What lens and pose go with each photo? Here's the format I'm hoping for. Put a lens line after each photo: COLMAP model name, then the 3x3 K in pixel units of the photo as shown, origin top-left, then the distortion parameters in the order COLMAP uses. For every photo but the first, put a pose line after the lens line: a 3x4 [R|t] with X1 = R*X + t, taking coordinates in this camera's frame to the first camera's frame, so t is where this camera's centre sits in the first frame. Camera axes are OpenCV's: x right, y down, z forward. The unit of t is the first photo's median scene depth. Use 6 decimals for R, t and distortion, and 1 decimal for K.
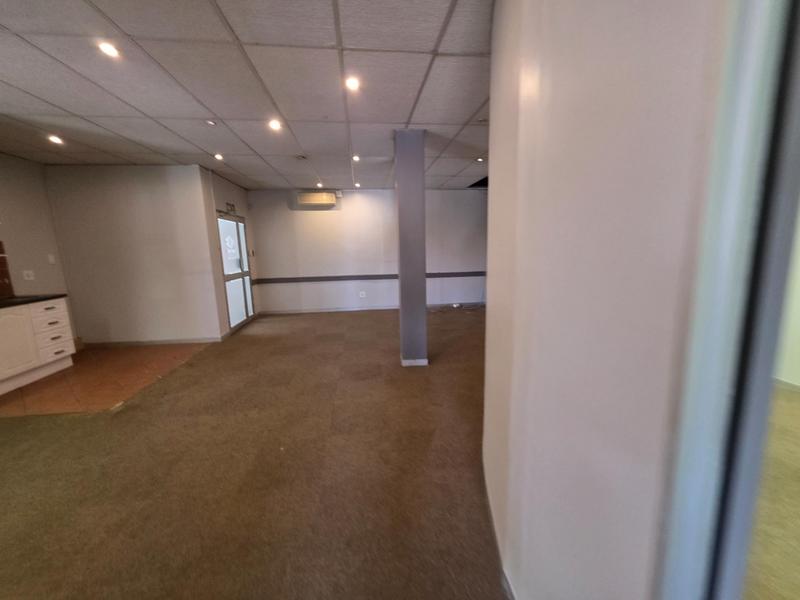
lens RADIAL K [[322.5, 0, 406.3], [0, 322.5, 300.7], [0, 0, 1]] dist [-0.000073, -0.000158]
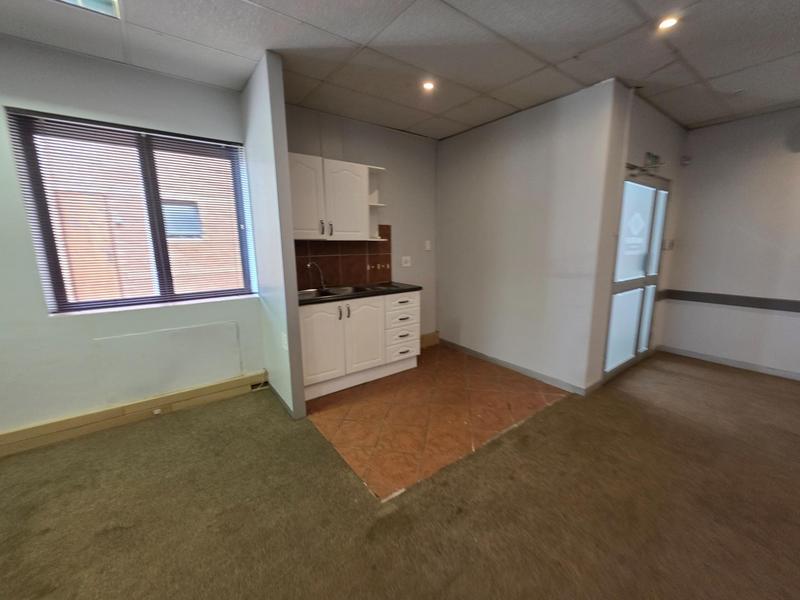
lens RADIAL K [[322.5, 0, 406.3], [0, 322.5, 300.7], [0, 0, 1]] dist [-0.000073, -0.000158]
pose [[0.490579, 0.177583, -0.853110, -0.283817], [-0.149822, 0.981625, 0.118180, -0.067215], [0.858420, 0.069838, 0.508170, 0.446977]]
